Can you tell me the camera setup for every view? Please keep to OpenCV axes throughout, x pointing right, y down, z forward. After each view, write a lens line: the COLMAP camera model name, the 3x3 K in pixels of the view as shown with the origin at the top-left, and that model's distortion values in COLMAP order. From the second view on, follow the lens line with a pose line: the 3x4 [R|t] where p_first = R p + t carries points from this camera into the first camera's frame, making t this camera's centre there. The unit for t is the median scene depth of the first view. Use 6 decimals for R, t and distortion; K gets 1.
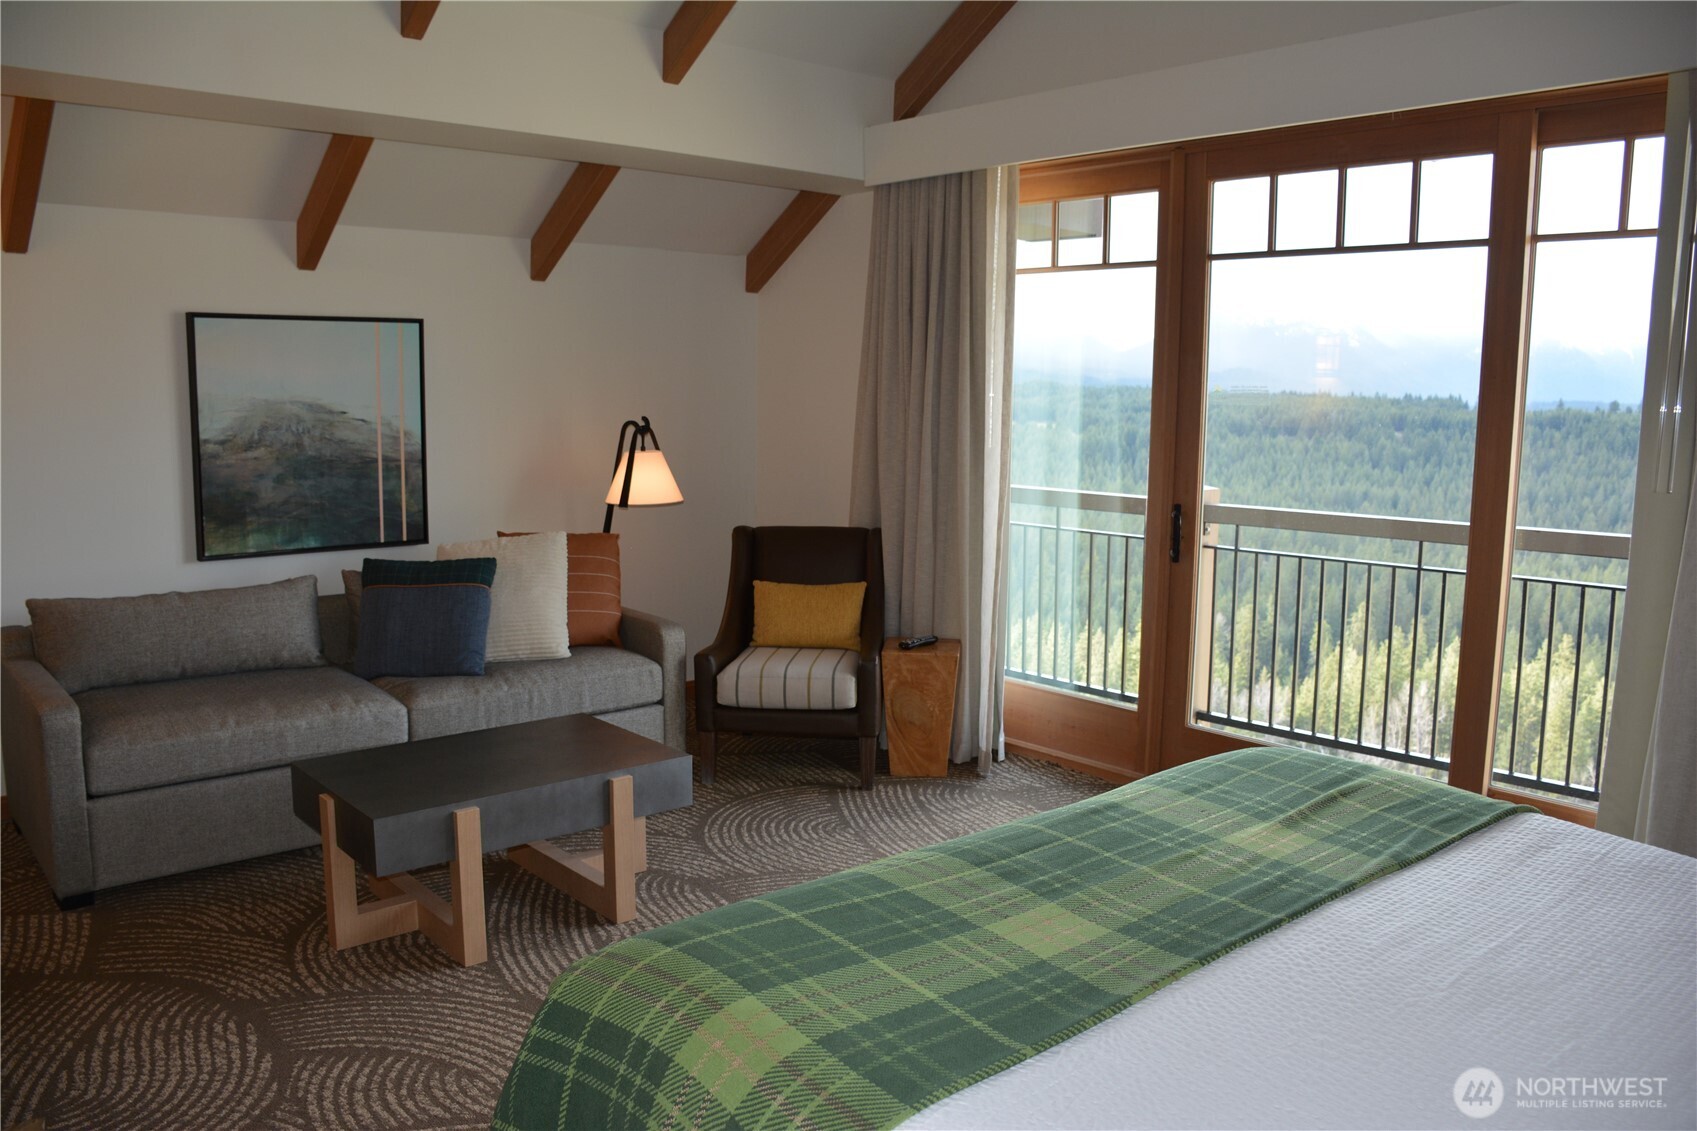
lens RADIAL K [[1319.6, 0, 842.7], [0, 1319.6, 570.1], [0, 0, 1]] dist [-0.155899, 0.107241]
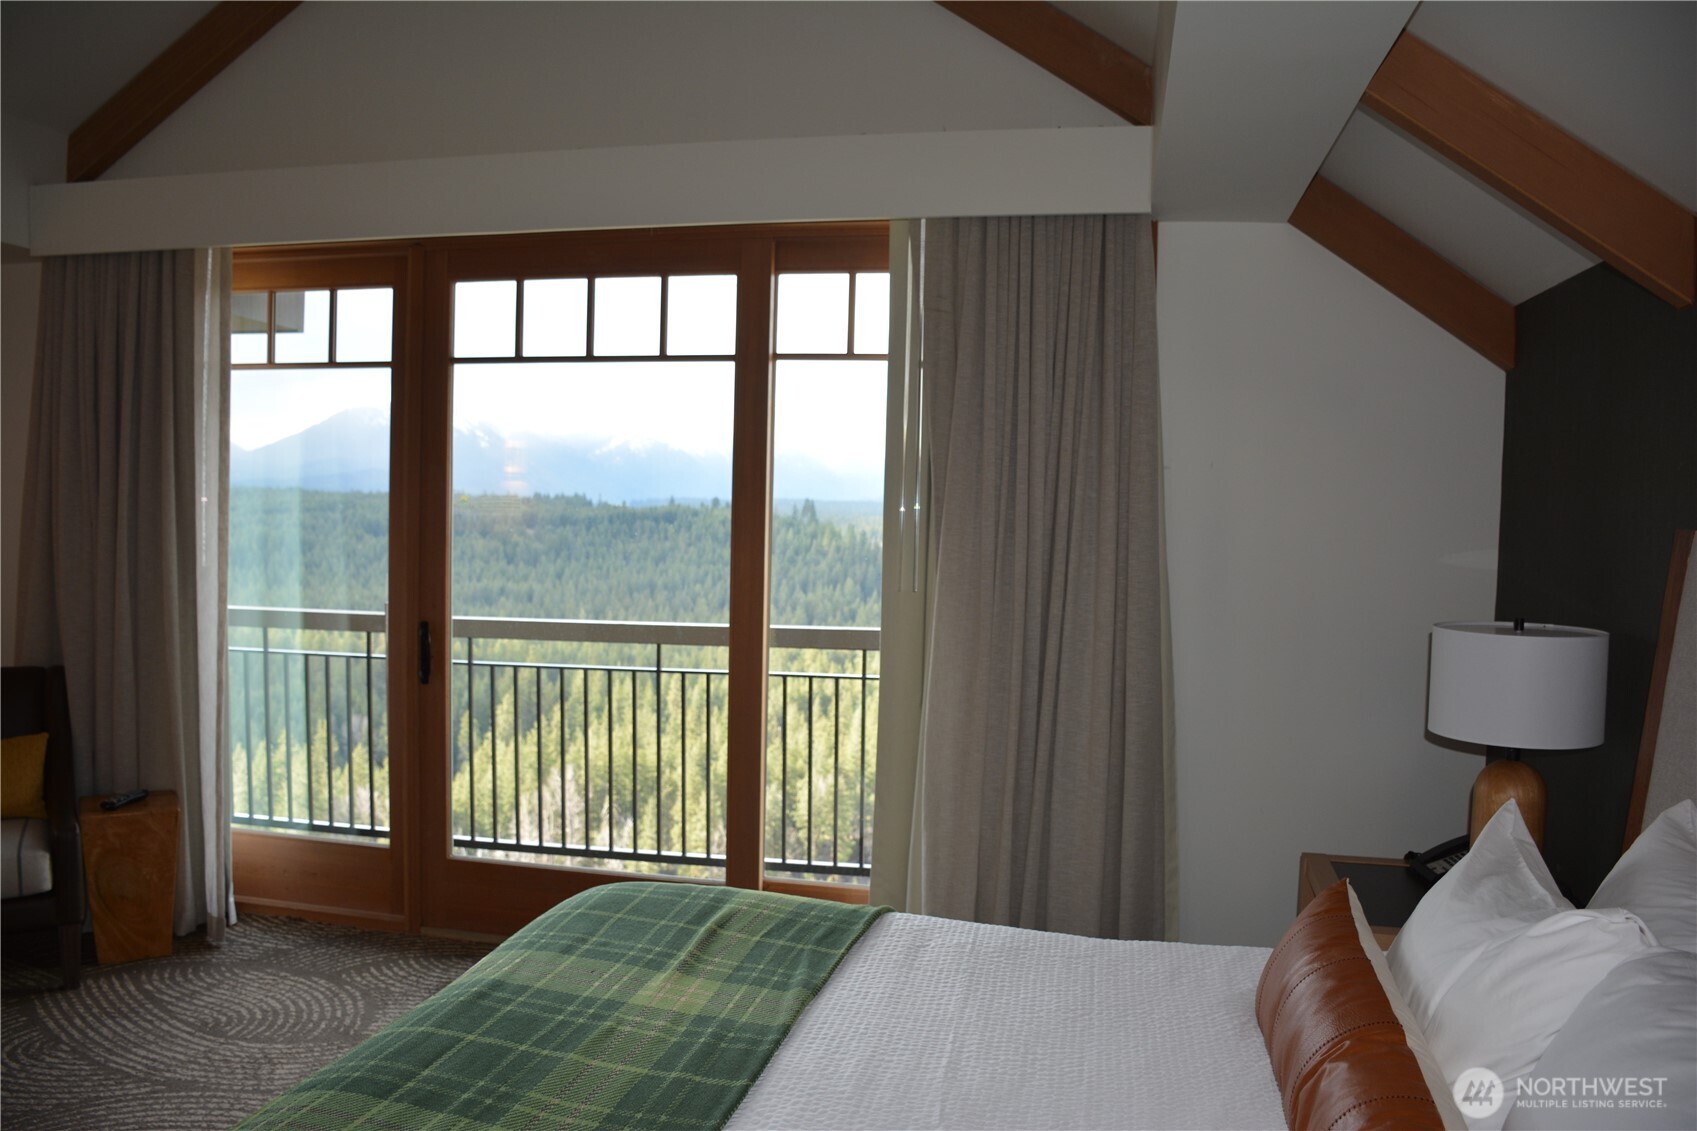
lens RADIAL K [[1315.1, 0, 838.7], [0, 1315.1, 568.6], [0, 0, 1]] dist [-0.152779, 0.101993]
pose [[0.801114, -0.026567, 0.597921, -0.061302], [0.072628, 0.995947, -0.053058, -0.017994], [-0.594088, 0.085931, 0.799797, 0.081979]]
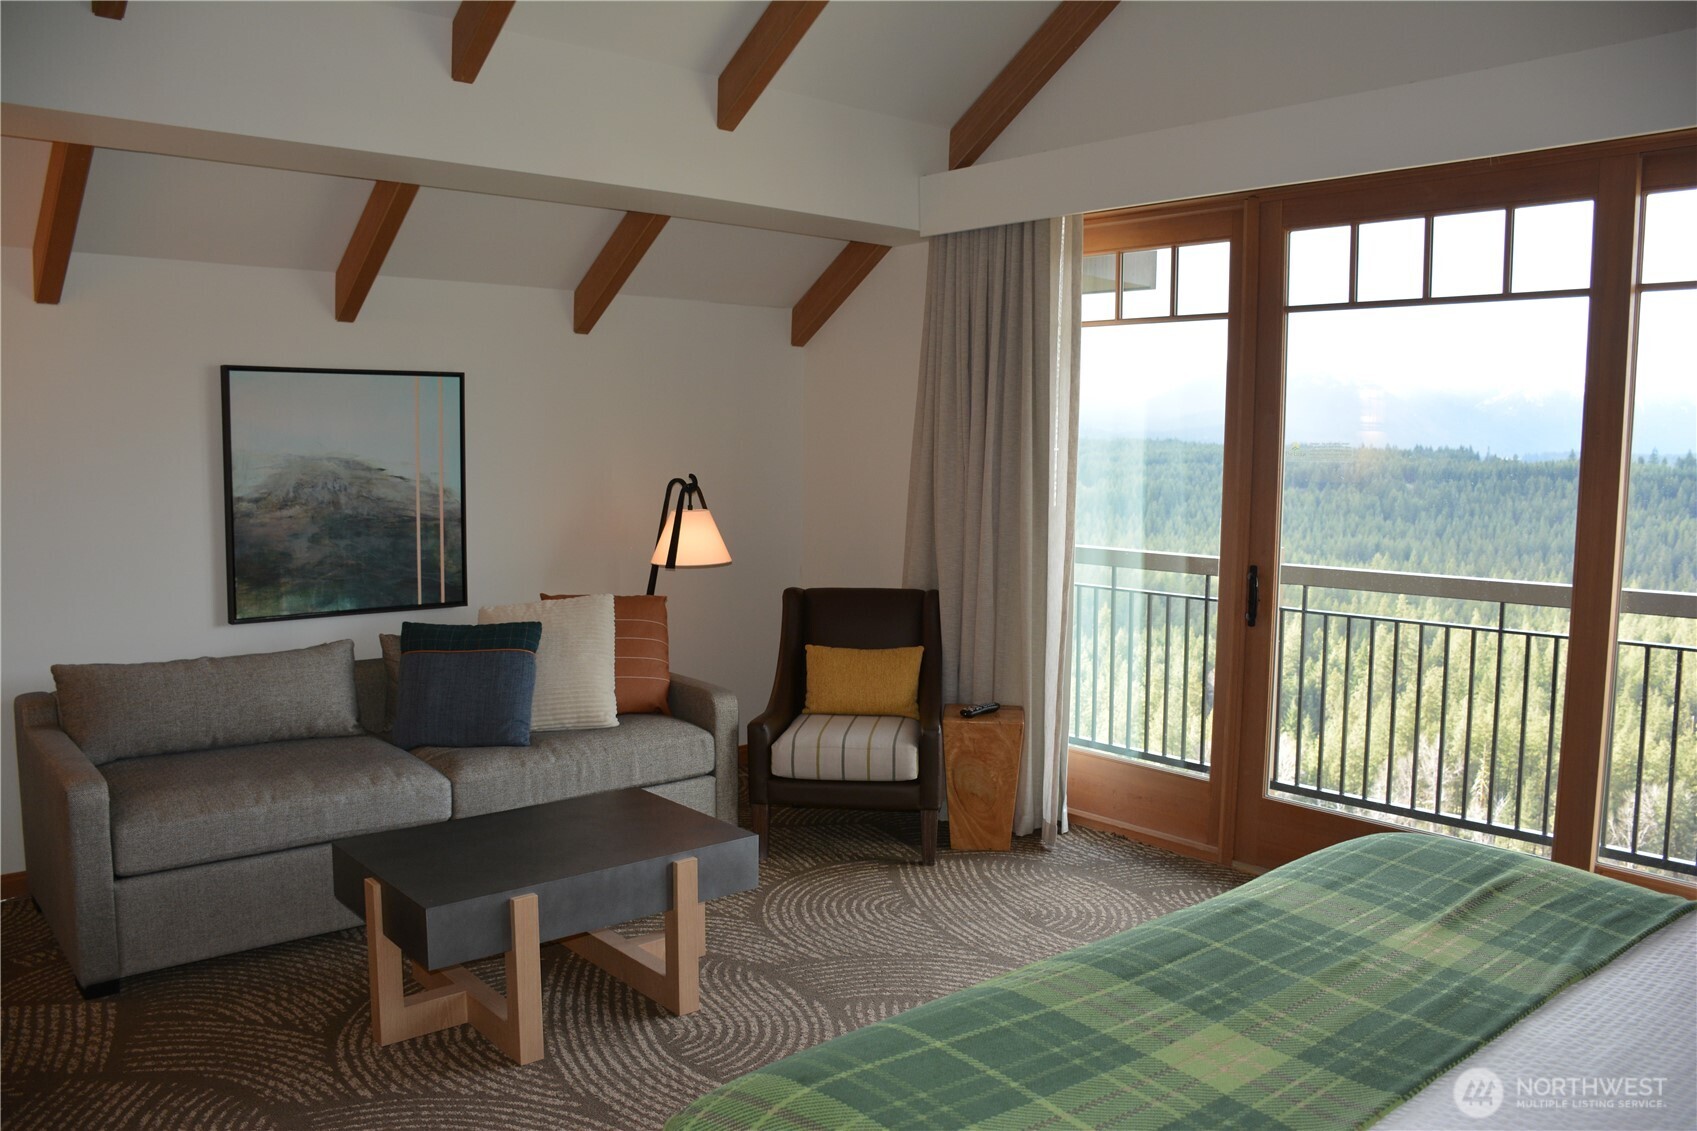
lens RADIAL K [[1319.6, 0, 842.7], [0, 1319.6, 570.1], [0, 0, 1]] dist [-0.155899, 0.107241]
pose [[0.999976, -0.000515, -0.006976, -0.040009], [0.000235, 0.999196, -0.040082, -0.009306], [0.006991, 0.040079, 0.999172, 0.044922]]
